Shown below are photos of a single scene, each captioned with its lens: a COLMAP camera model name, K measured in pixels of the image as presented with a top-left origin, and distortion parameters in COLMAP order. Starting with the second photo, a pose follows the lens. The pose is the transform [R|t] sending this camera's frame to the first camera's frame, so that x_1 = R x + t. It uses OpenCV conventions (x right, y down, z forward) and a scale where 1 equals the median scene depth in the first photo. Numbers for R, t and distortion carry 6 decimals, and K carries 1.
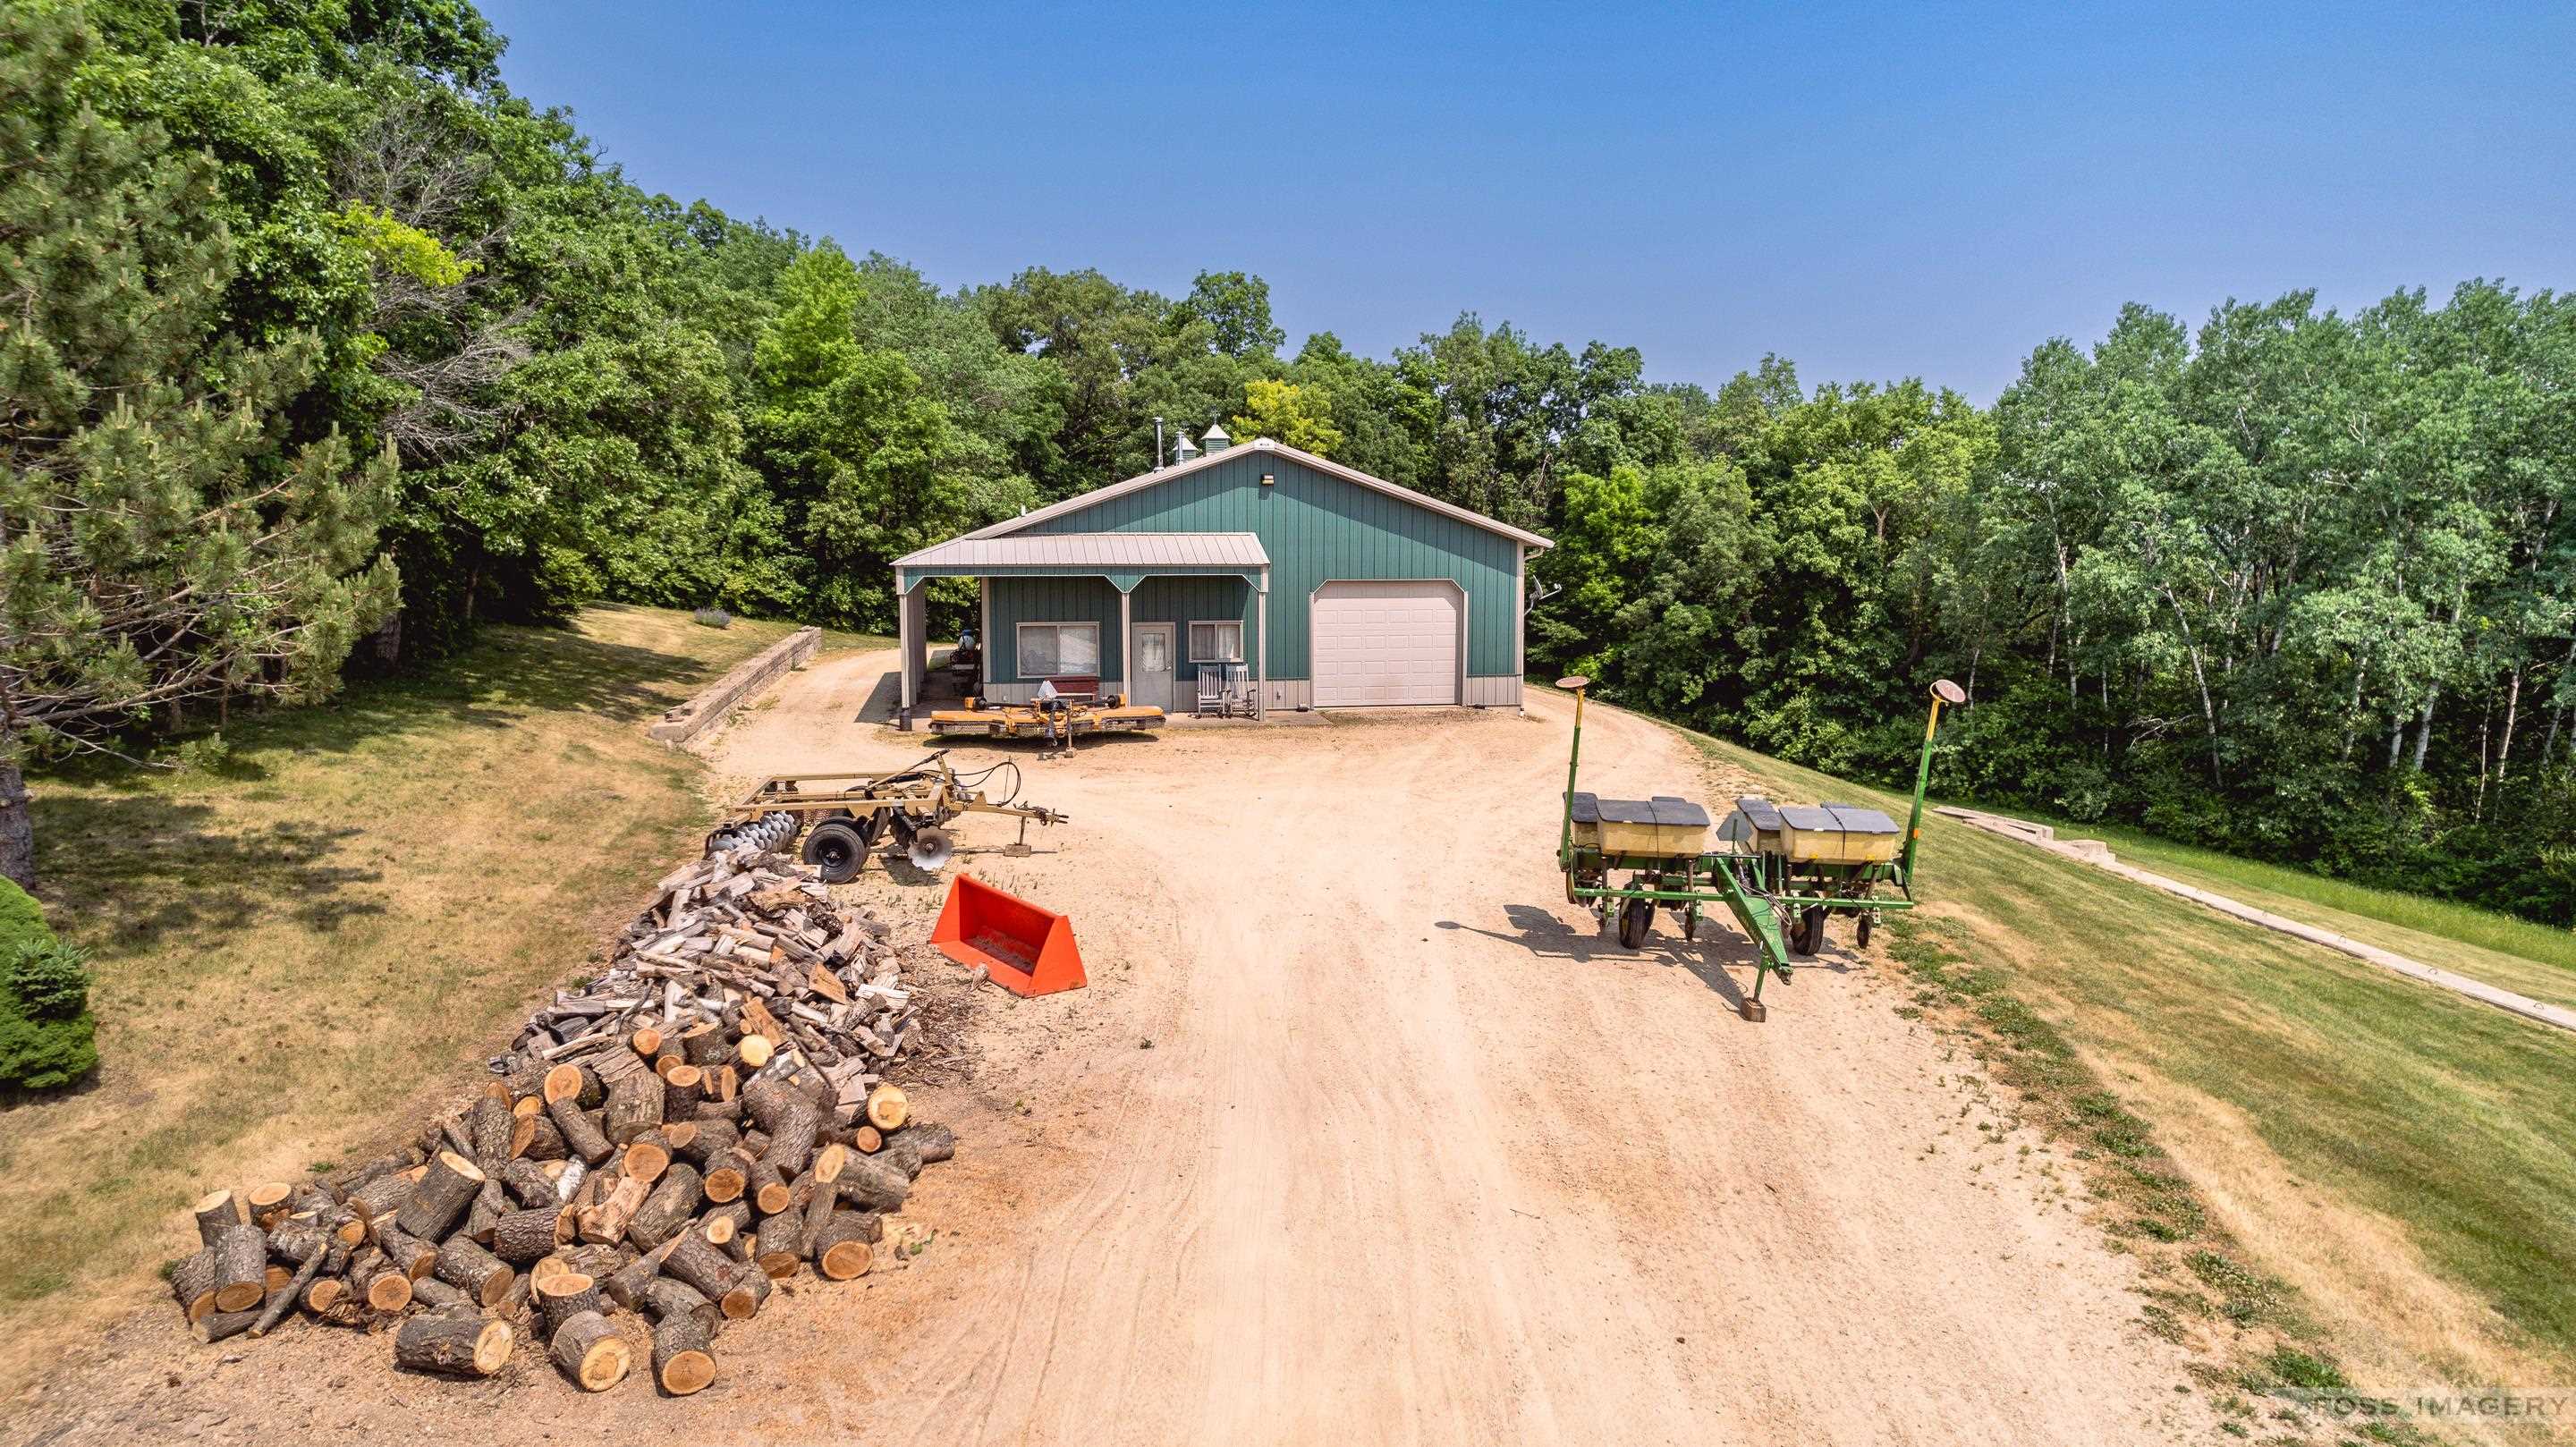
lens RADIAL K [[1629.5, 0, 1288.0], [0, 1629.5, 723.5], [0, 0, 1]] dist [-0.039658, 0.001248]
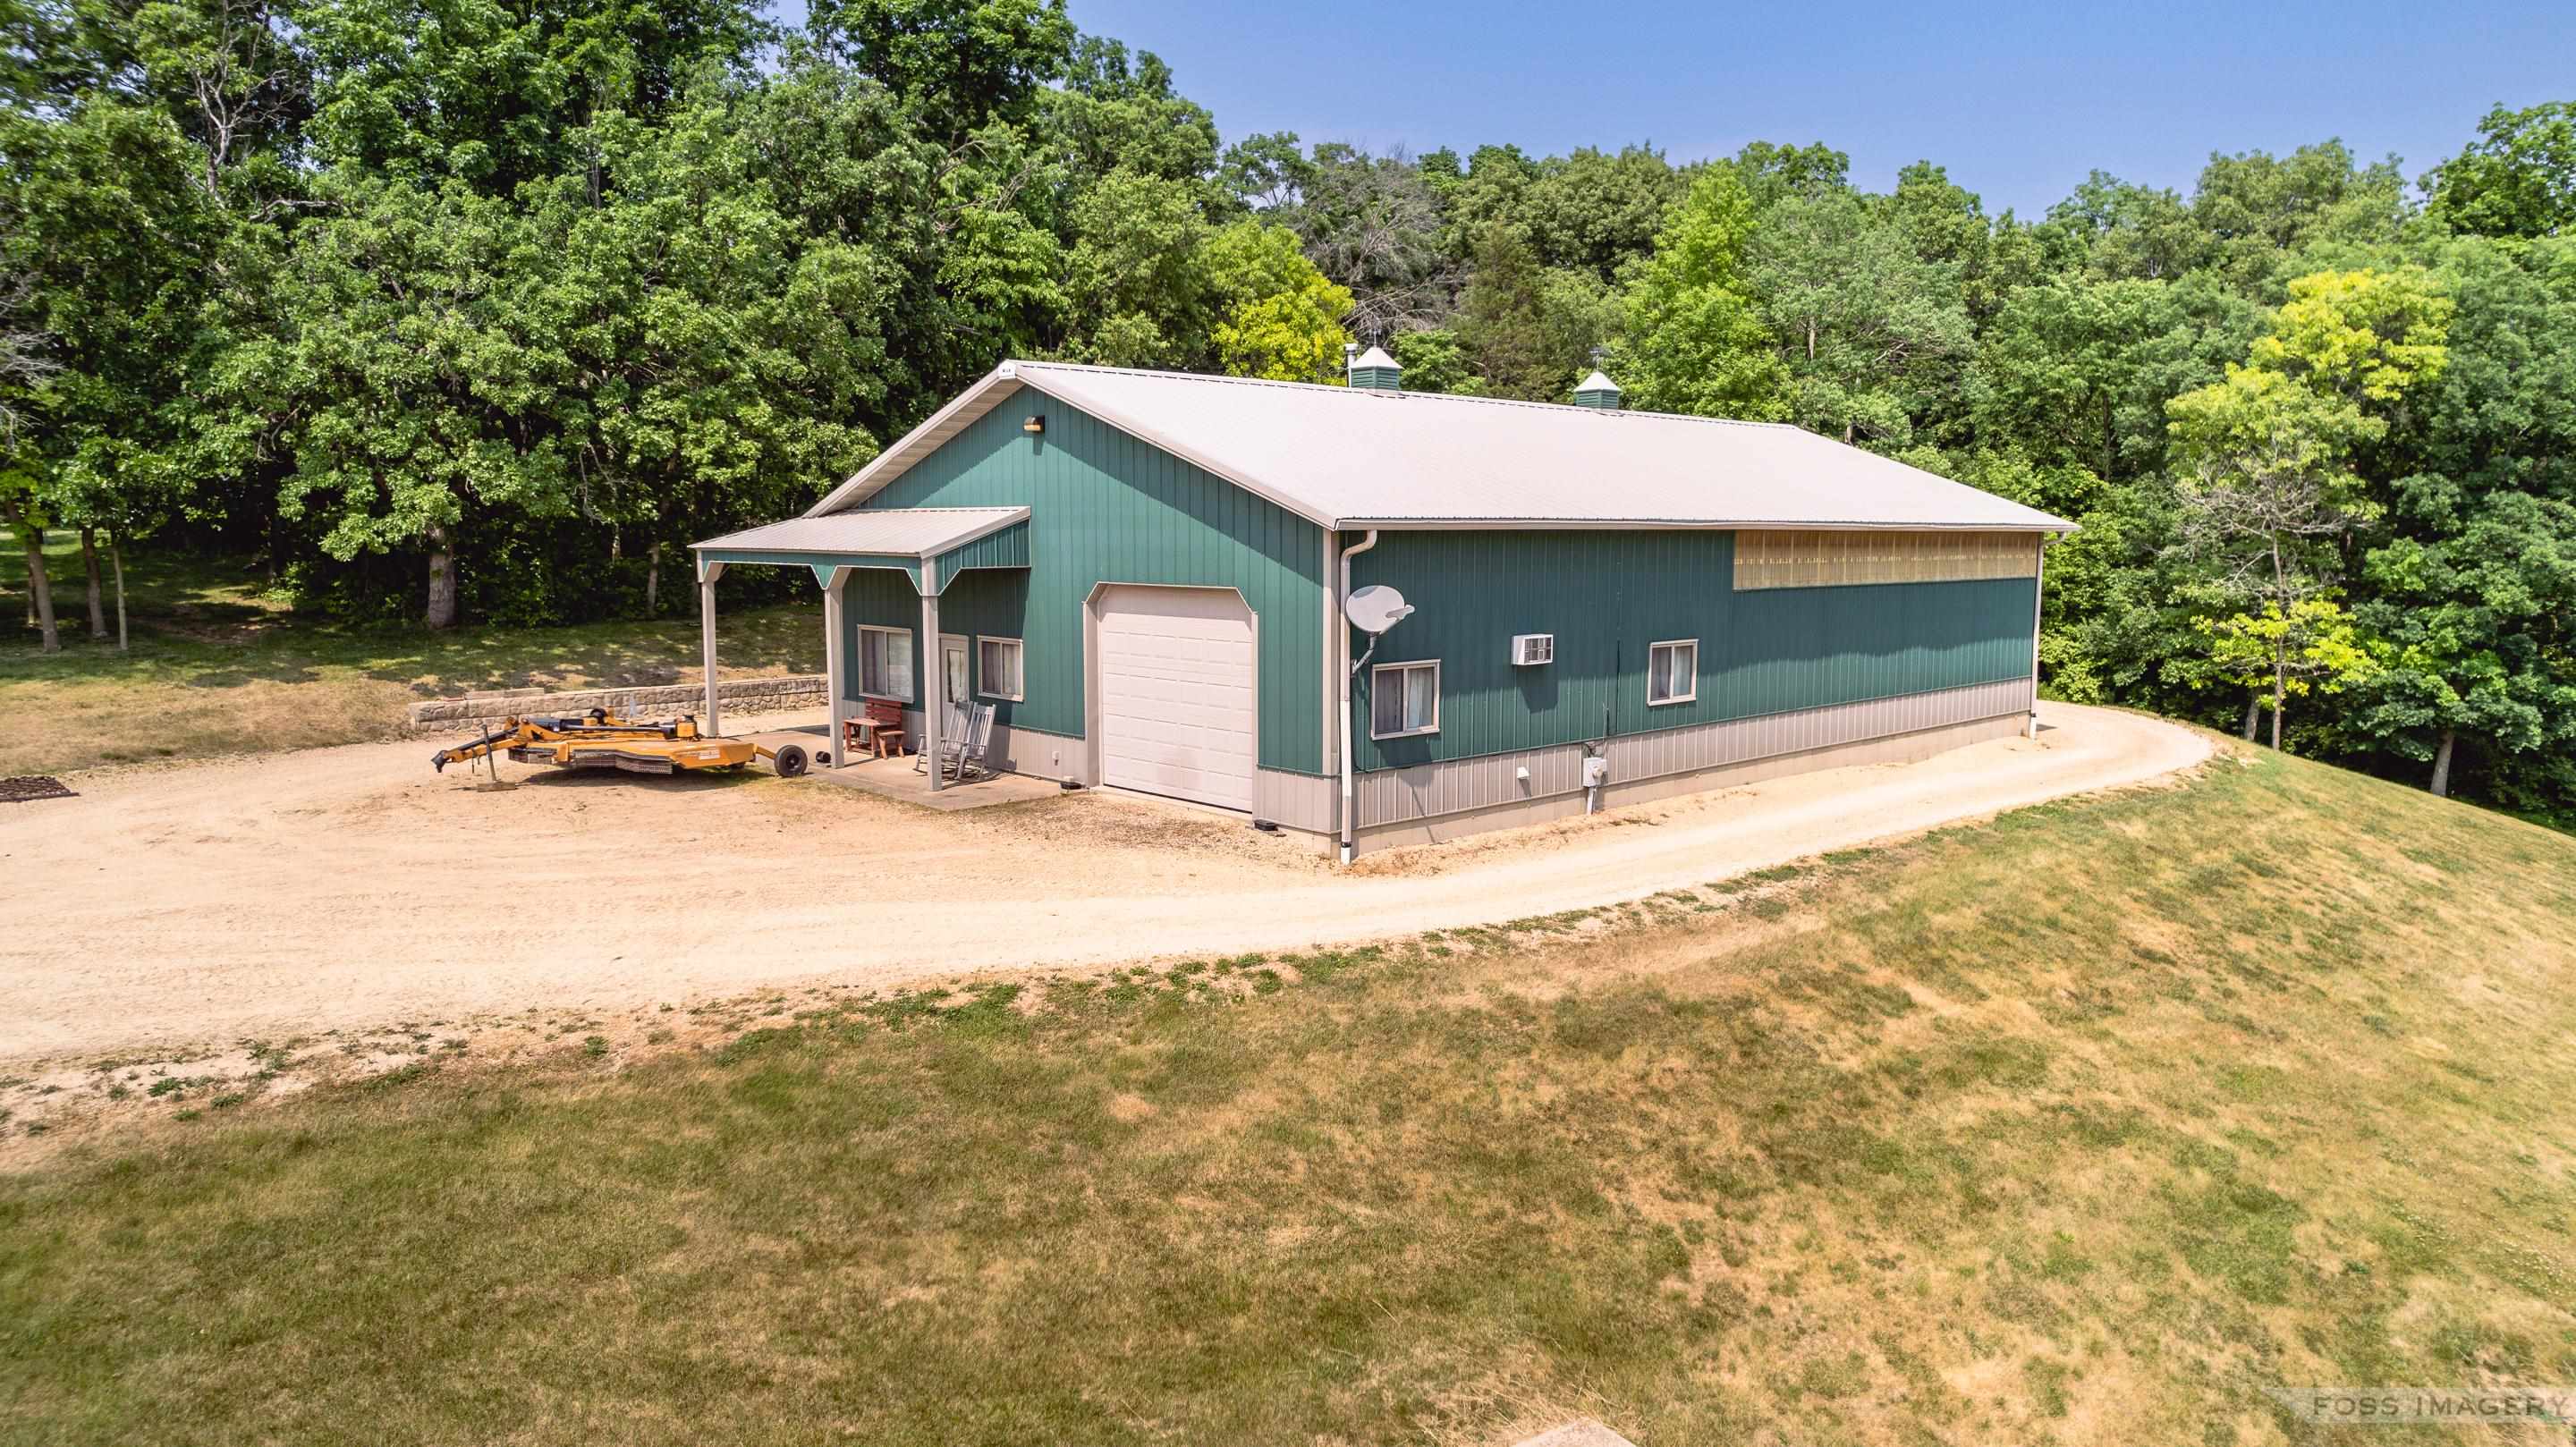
lens RADIAL K [[1658.5, 0, 1288.0], [0, 1658.5, 723.5], [0, 0, 1]] dist [-0.077590, 0.071637]
pose [[0.532832, 0.099379, -0.840365, 0.310926], [-0.101606, 0.993409, 0.053054, -0.039483], [0.840099, 0.057117, 0.539418, 0.380449]]
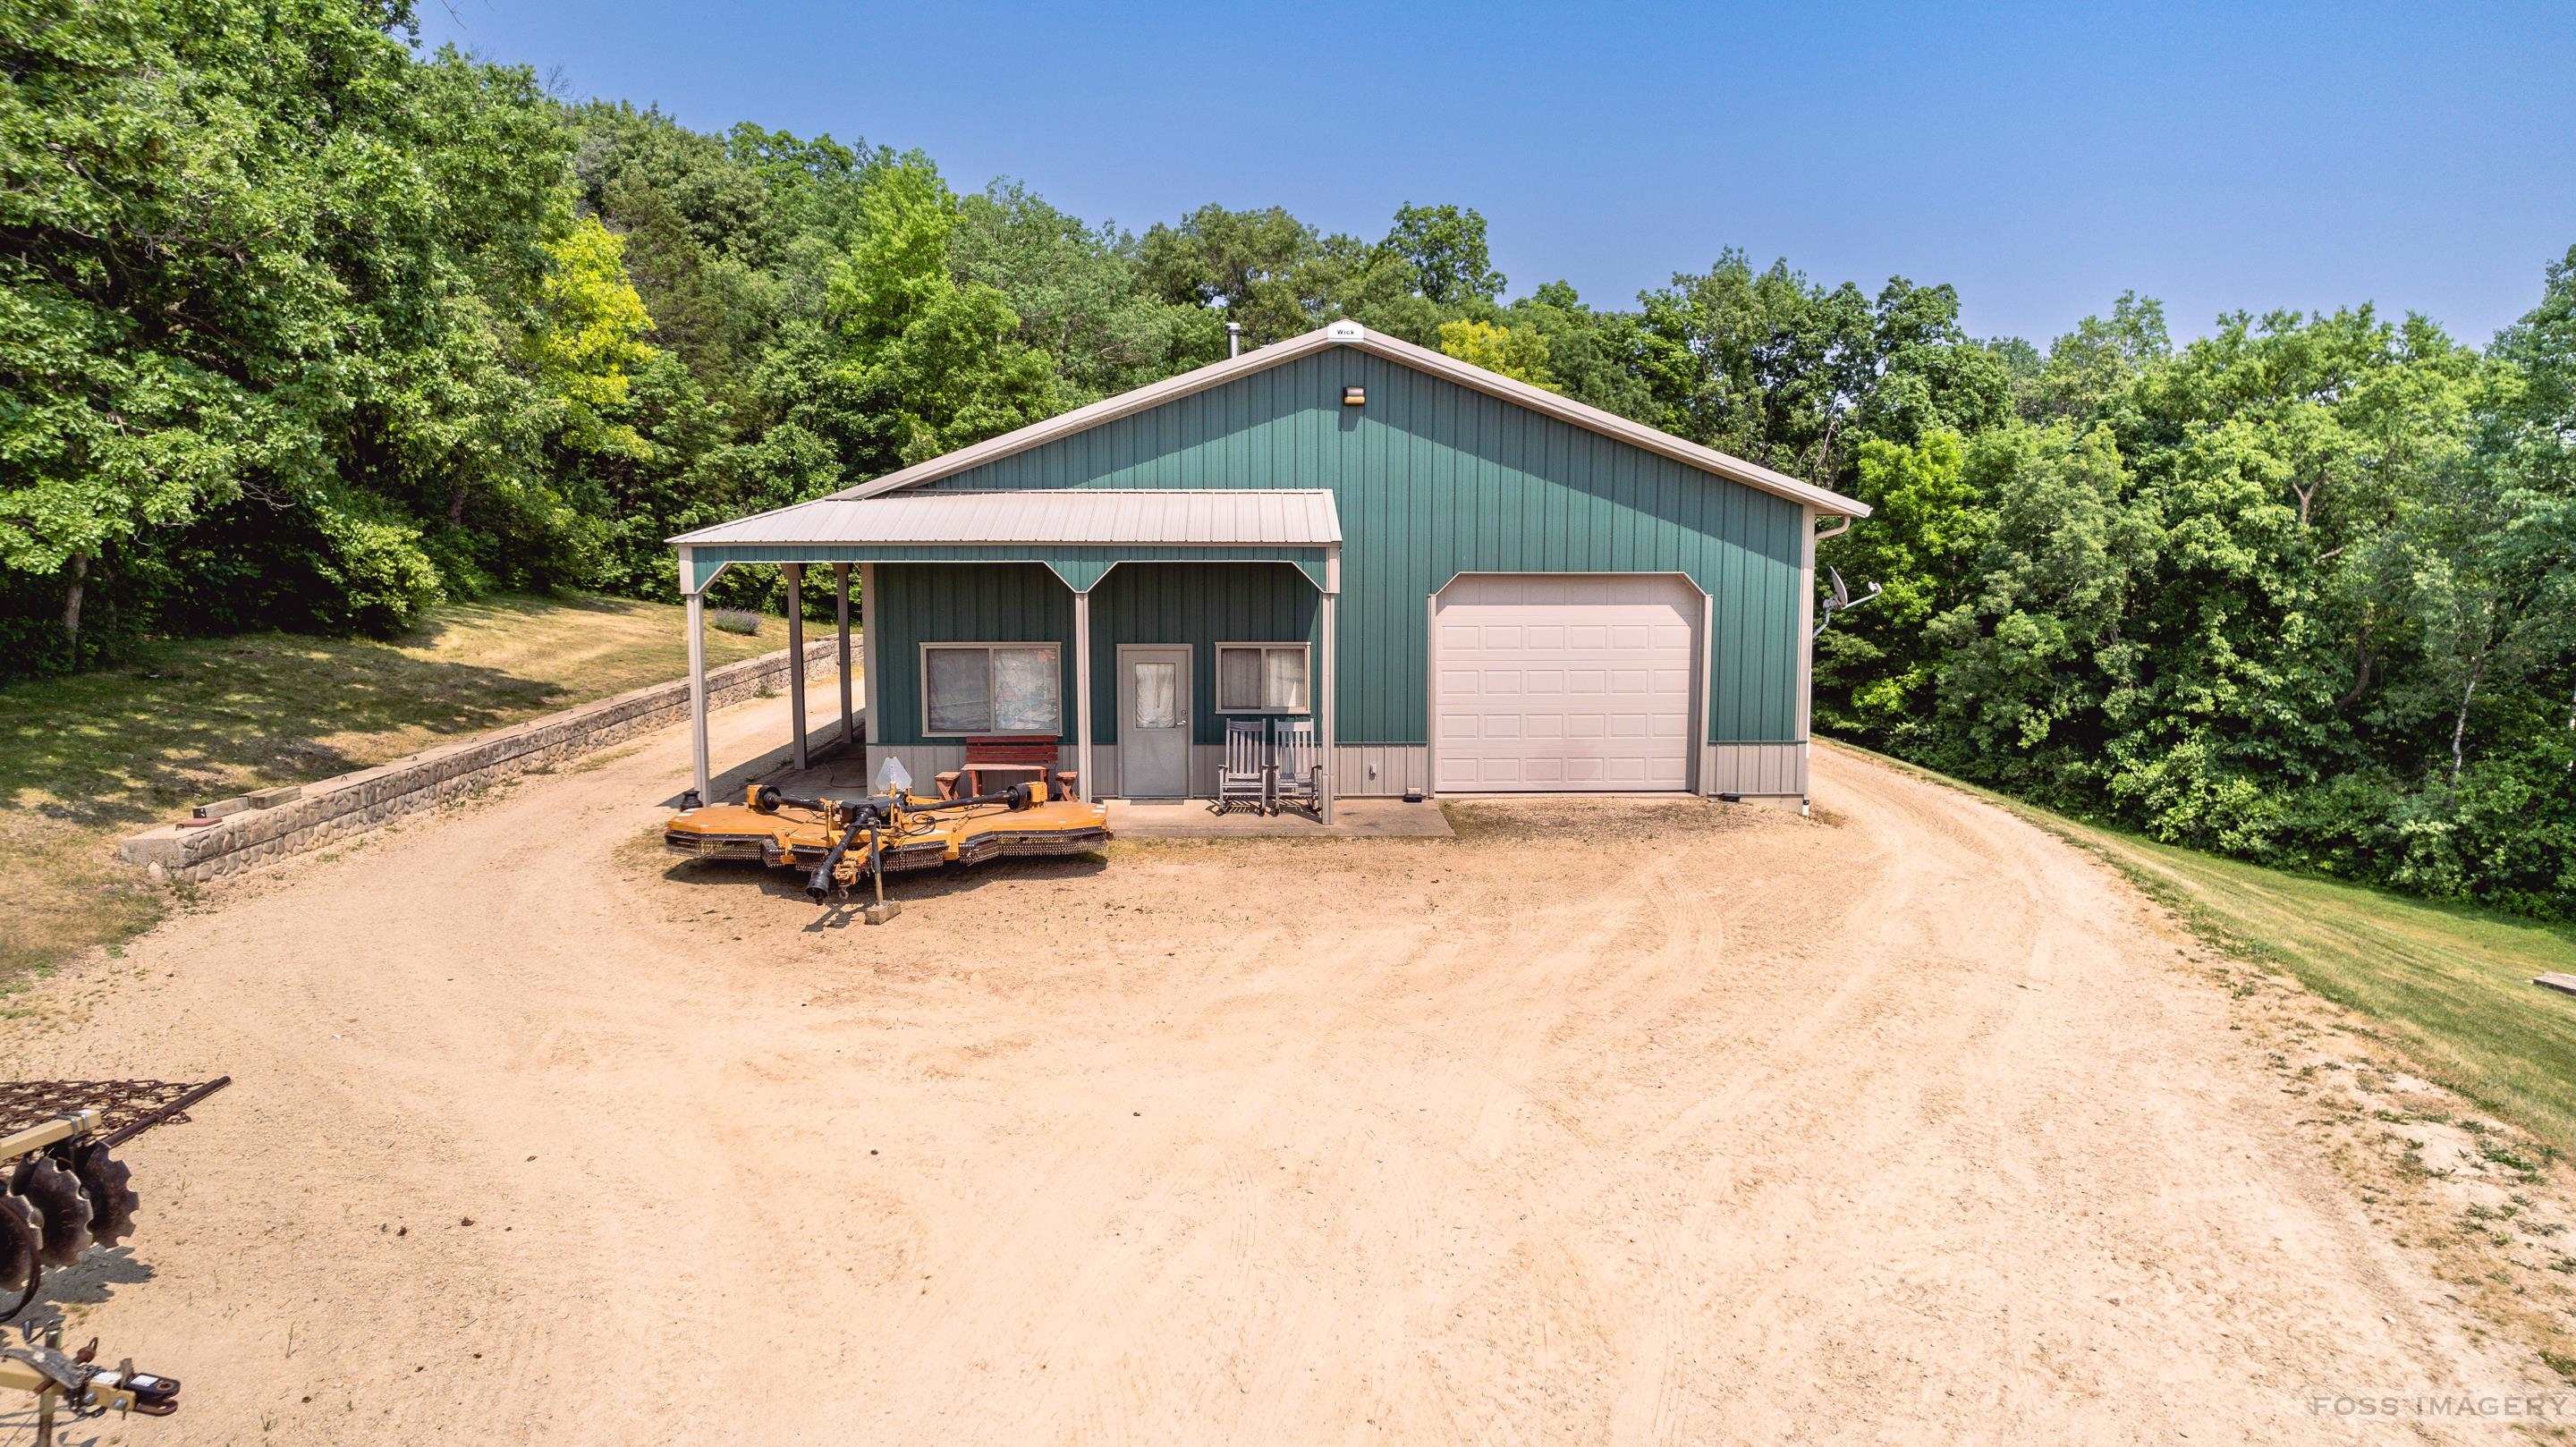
lens RADIAL K [[1658.5, 0, 1288.0], [0, 1658.5, 723.5], [0, 0, 1]] dist [-0.077590, 0.071637]
pose [[0.988145, 0.018116, -0.152454, 0.028317], [-0.018184, 0.999834, 0.000950, -0.018166], [0.152445, 0.001834, 0.988310, 0.219239]]
